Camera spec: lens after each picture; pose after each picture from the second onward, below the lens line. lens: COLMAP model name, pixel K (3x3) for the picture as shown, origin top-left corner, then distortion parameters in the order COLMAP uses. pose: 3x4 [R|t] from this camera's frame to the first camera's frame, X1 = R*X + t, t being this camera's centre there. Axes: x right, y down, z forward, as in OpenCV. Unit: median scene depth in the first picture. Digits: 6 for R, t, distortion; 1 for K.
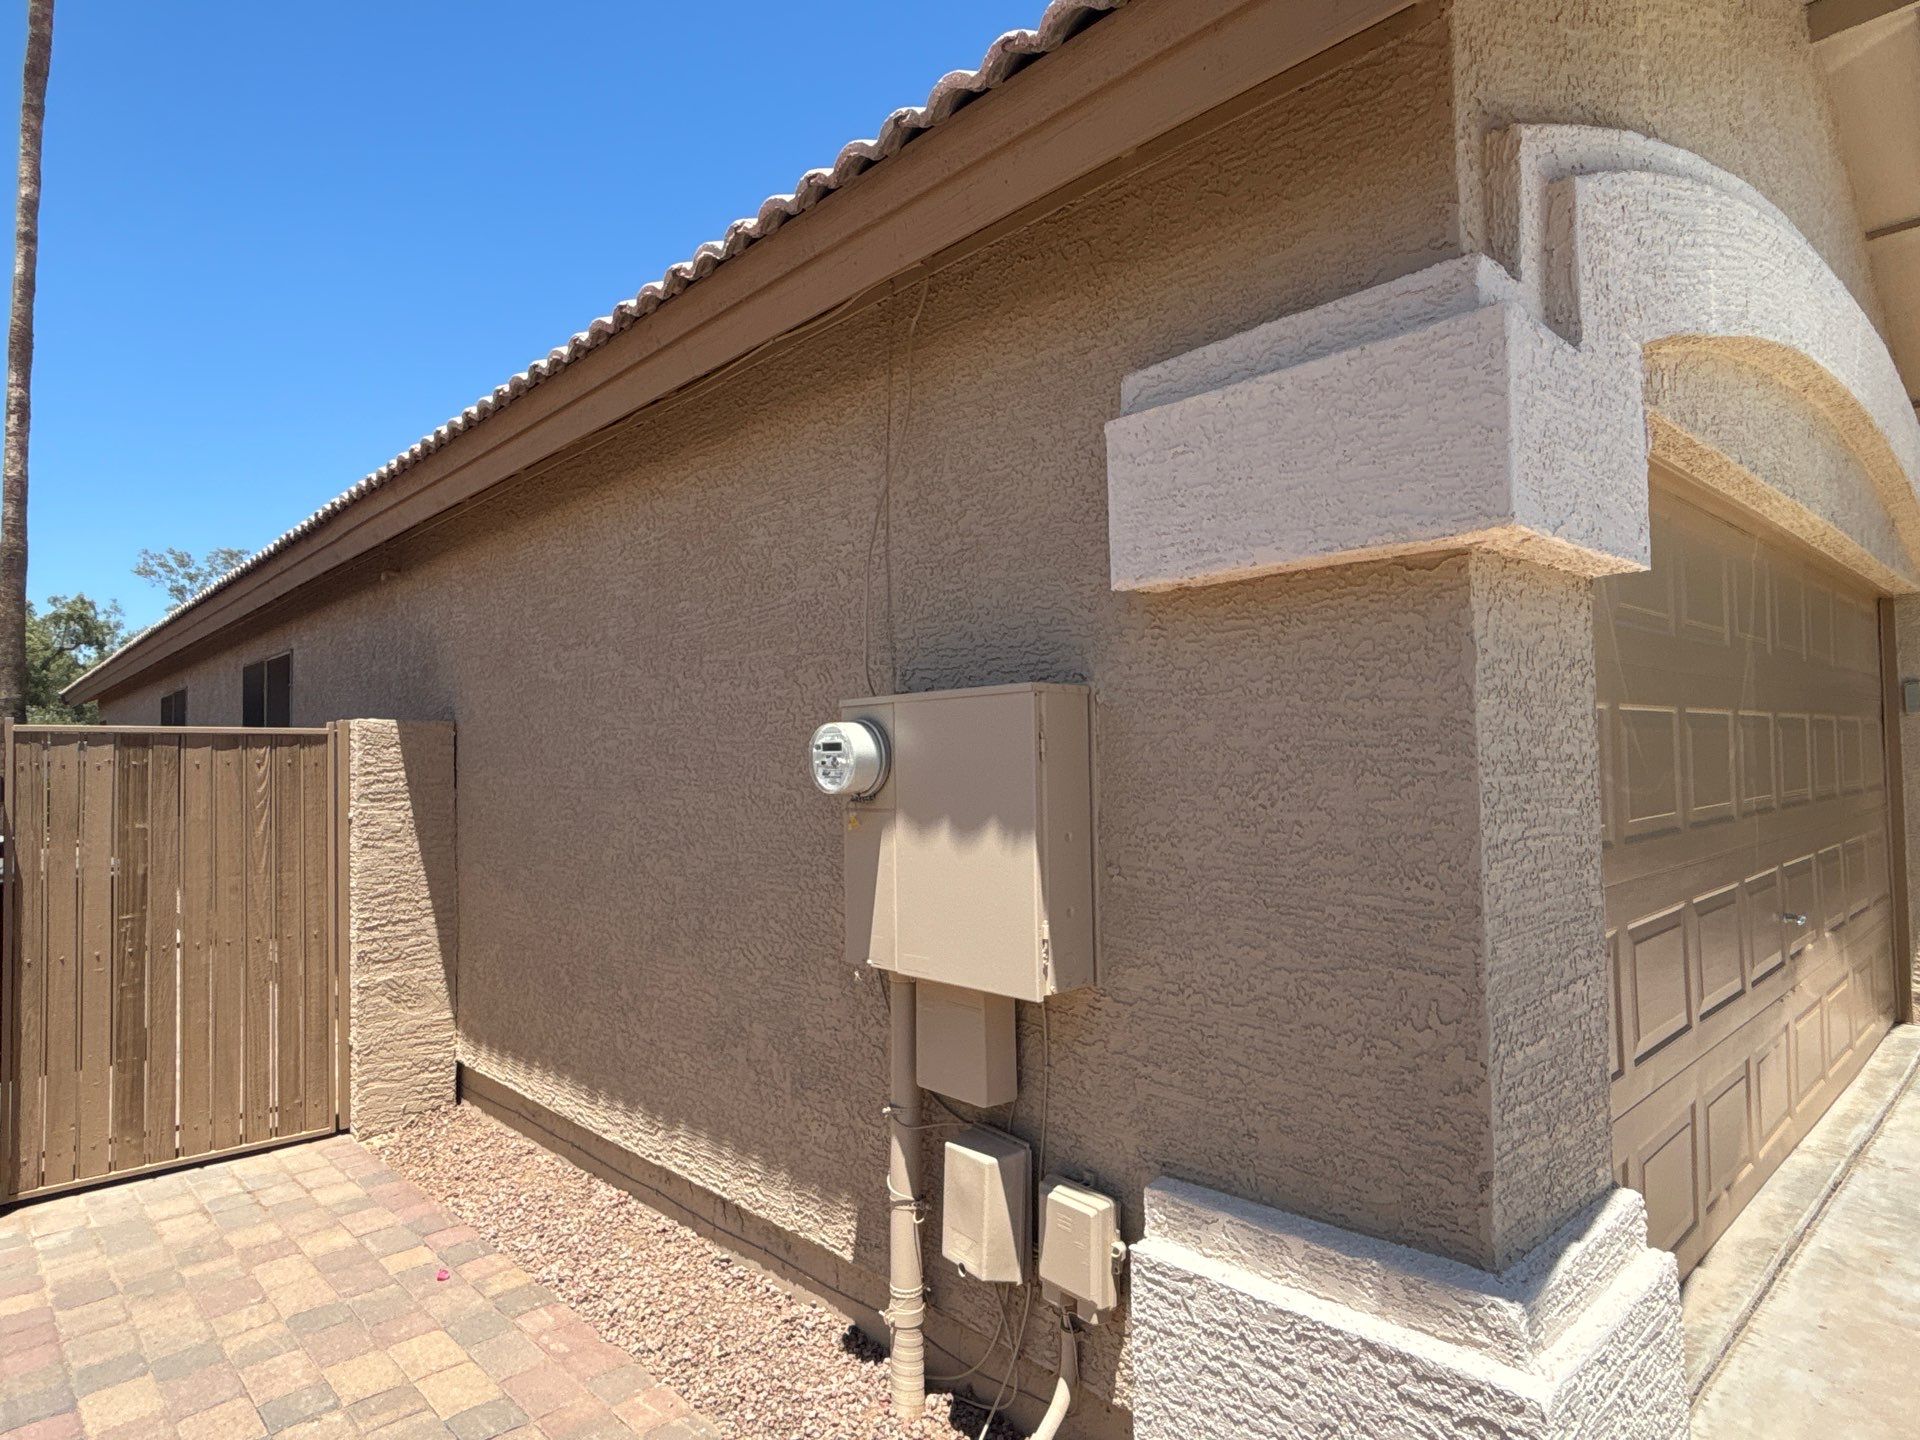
lens RADIAL K [[1103.2, 0, 951.6], [0, 1103.2, 726.4], [0, 0, 1]] dist [-0.018779, 0.011889]
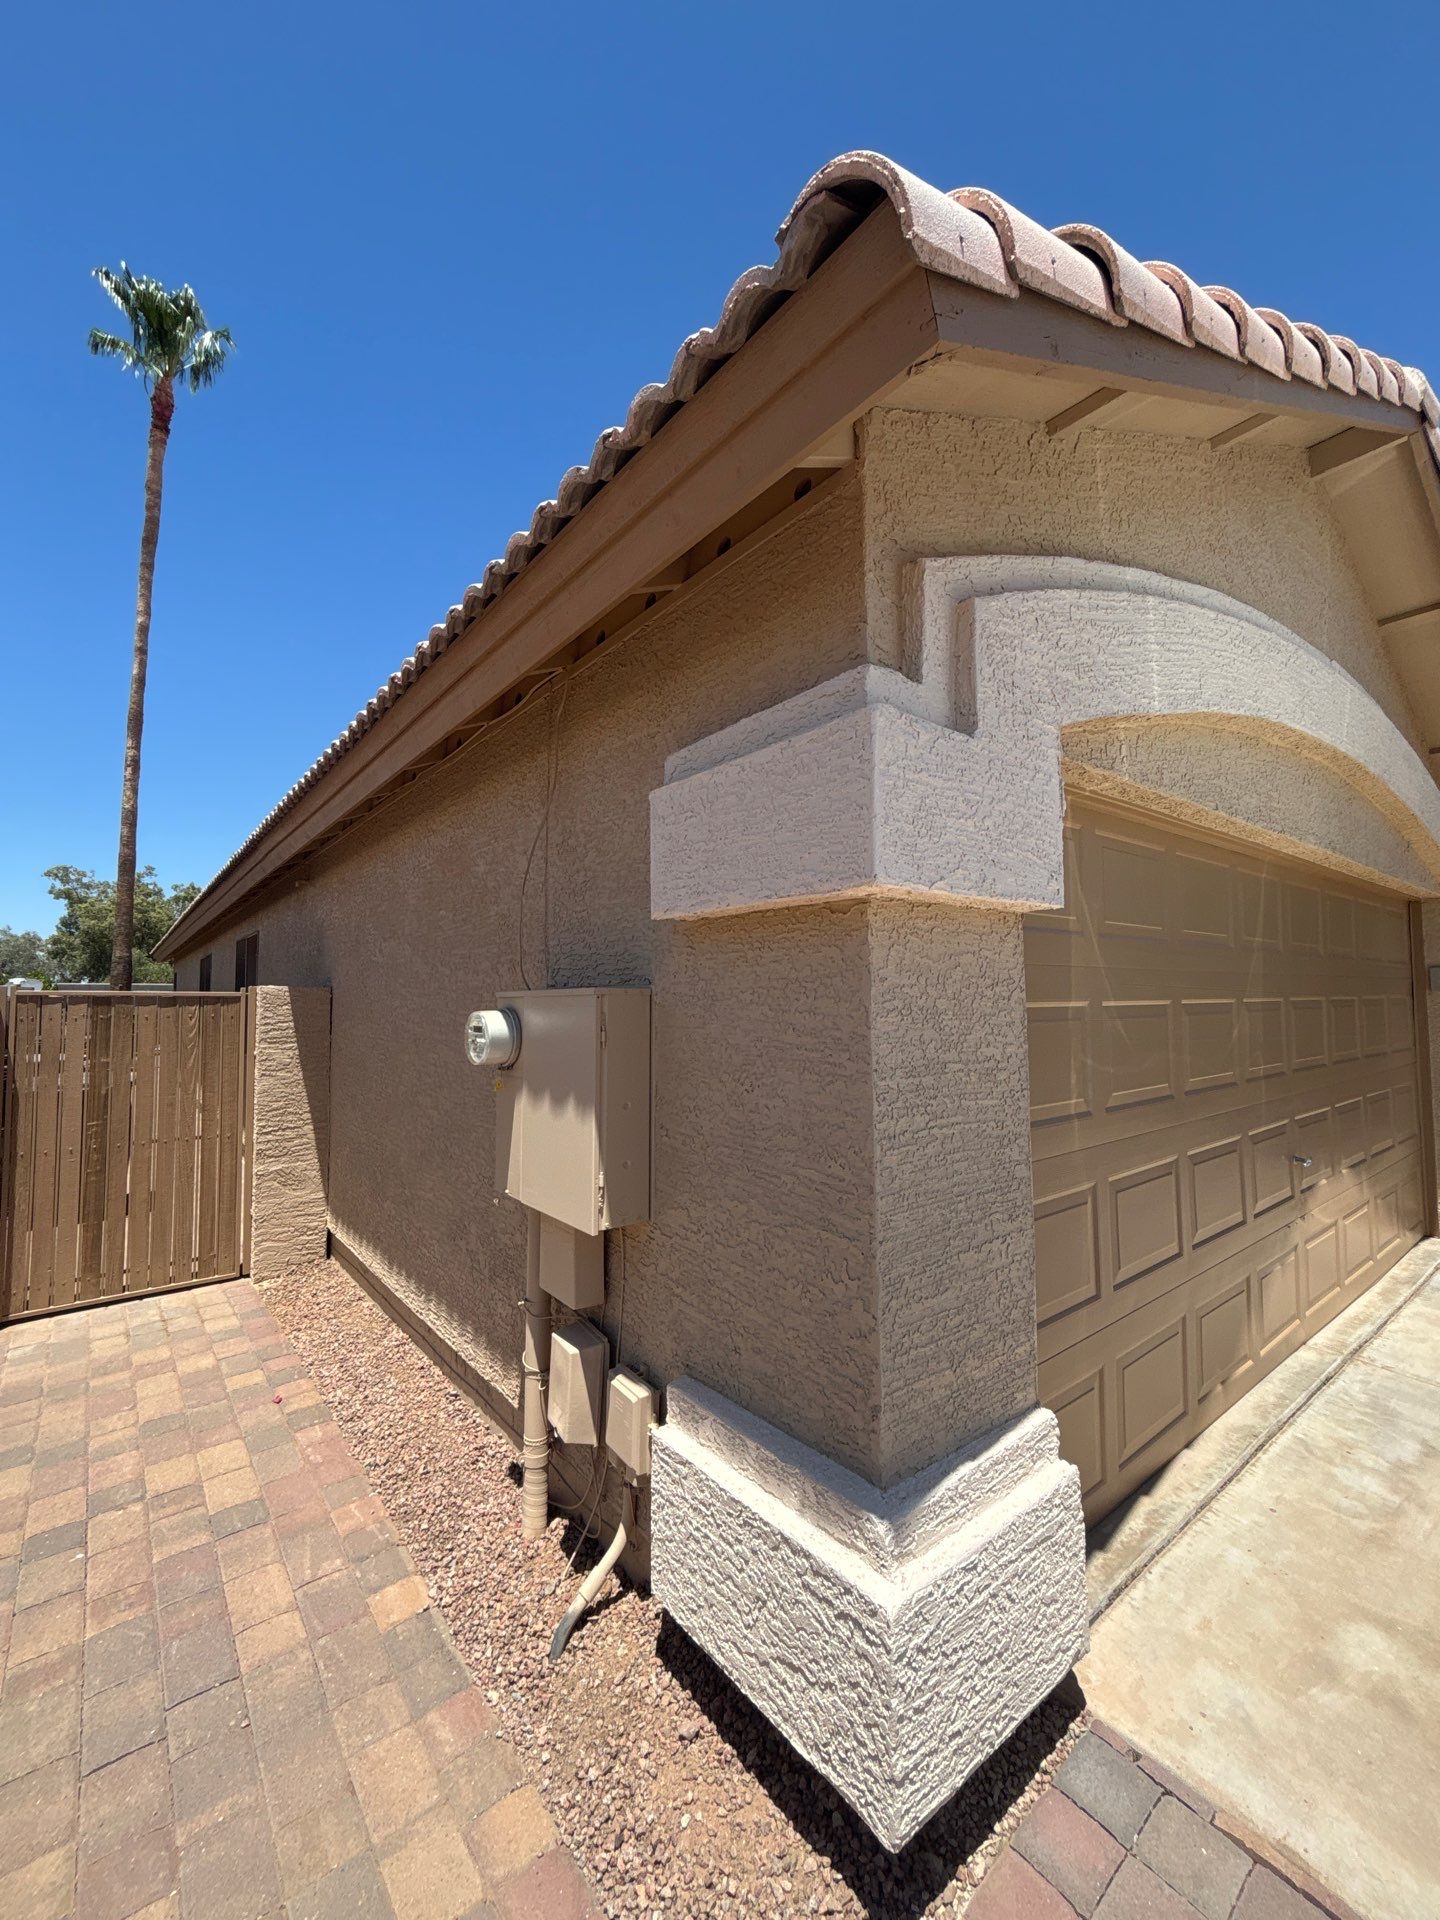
lens RADIAL K [[779.4, 0, 720.0], [0, 779.4, 960.0], [0, 0, 1]] dist [-0.013365, 0.008427]
pose [[0.996734, 0.008268, -0.080335, 0.258258], [-0.009894, 0.999754, -0.019862, -0.049654], [0.080151, 0.020592, 0.996570, 0.074154]]
